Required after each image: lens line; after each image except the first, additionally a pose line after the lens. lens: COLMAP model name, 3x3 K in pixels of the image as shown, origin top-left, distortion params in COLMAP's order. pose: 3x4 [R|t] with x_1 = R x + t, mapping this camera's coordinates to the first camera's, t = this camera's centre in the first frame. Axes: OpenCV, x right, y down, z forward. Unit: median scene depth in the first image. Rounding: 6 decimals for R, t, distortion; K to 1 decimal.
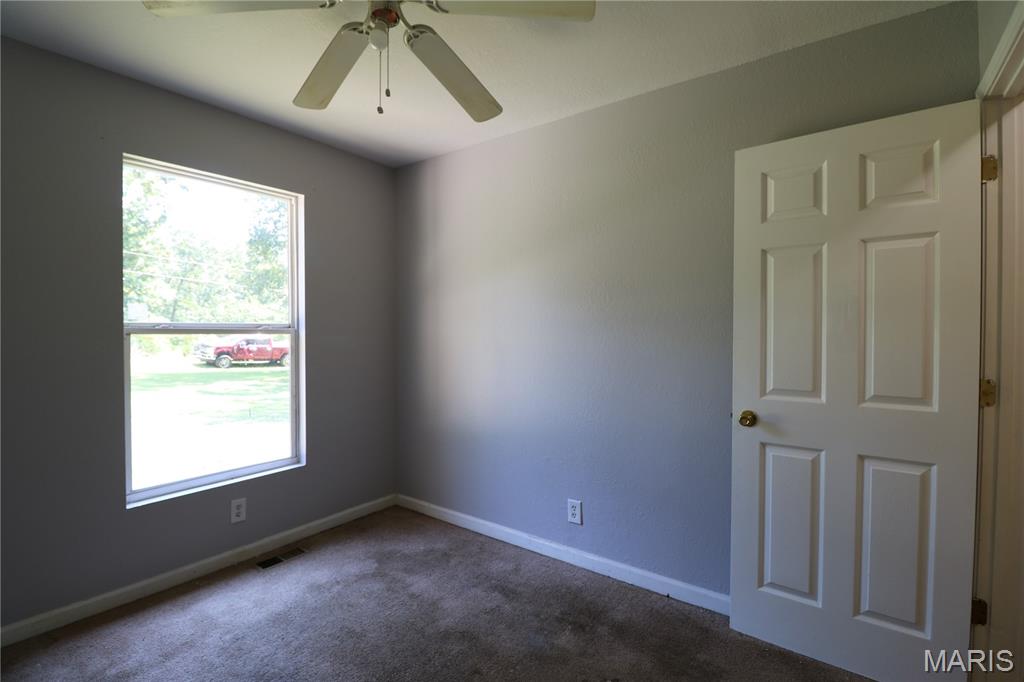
lens RADIAL K [[478.2, 0, 508.2], [0, 478.2, 338.8], [0, 0, 1]] dist [0.000170, -0.011663]
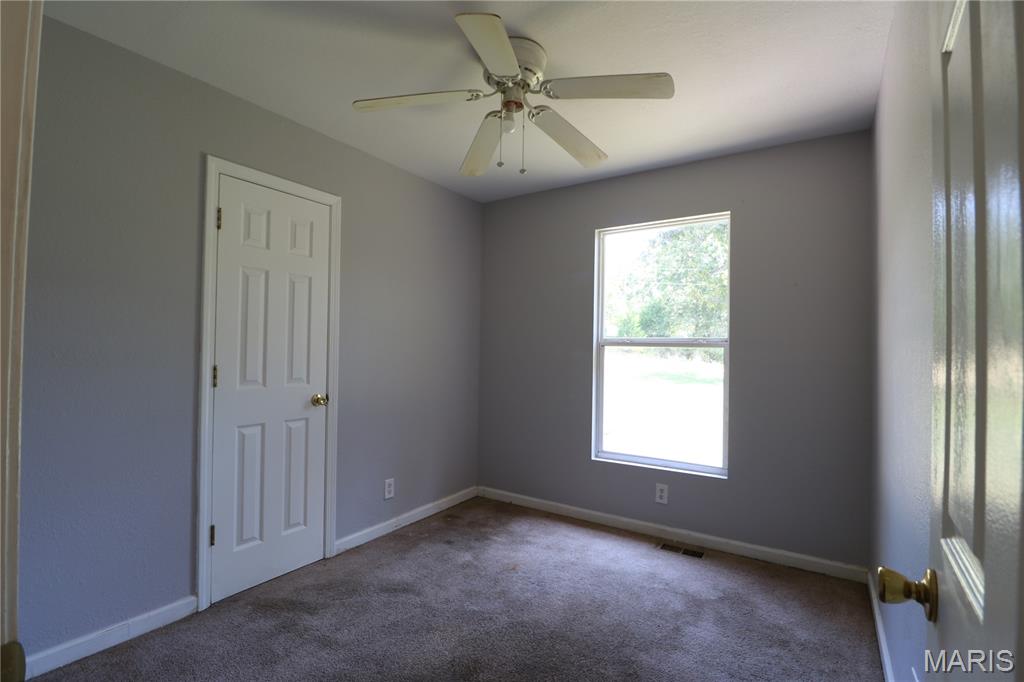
lens RADIAL K [[478.2, 0, 508.2], [0, 478.2, 338.8], [0, 0, 1]] dist [0.000170, -0.011663]
pose [[0.053230, -0.022173, -0.998336, 0.629701], [-0.033915, 0.999137, -0.023999, 0.012868], [0.998006, 0.035136, 0.052432, 0.545176]]
